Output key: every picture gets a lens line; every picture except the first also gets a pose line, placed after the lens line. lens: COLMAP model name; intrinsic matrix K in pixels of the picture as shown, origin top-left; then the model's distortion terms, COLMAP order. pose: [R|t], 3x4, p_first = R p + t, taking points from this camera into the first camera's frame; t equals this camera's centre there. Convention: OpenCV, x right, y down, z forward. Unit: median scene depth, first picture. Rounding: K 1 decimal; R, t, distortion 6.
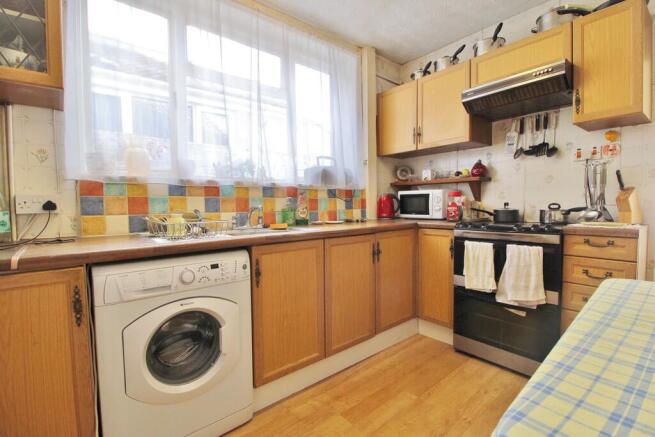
lens RADIAL K [[301.3, 0, 329.3], [0, 301.3, 221.0], [0, 0, 1]] dist [-0.008126, -0.004113]
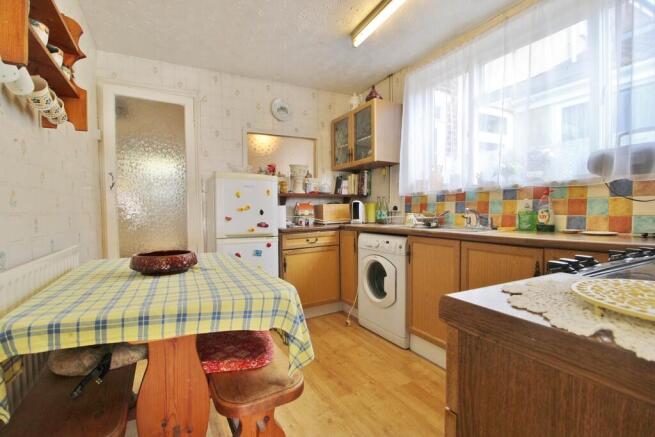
lens RADIAL K [[301.3, 0, 328.2], [0, 301.3, 216.4], [0, 0, 1]] dist [-0.008126, -0.004113]
pose [[-0.204228, 0.031806, -0.978406, 1.033210], [-0.041644, 0.998285, 0.041145, -0.045518], [0.978037, 0.049148, -0.202554, 0.717048]]
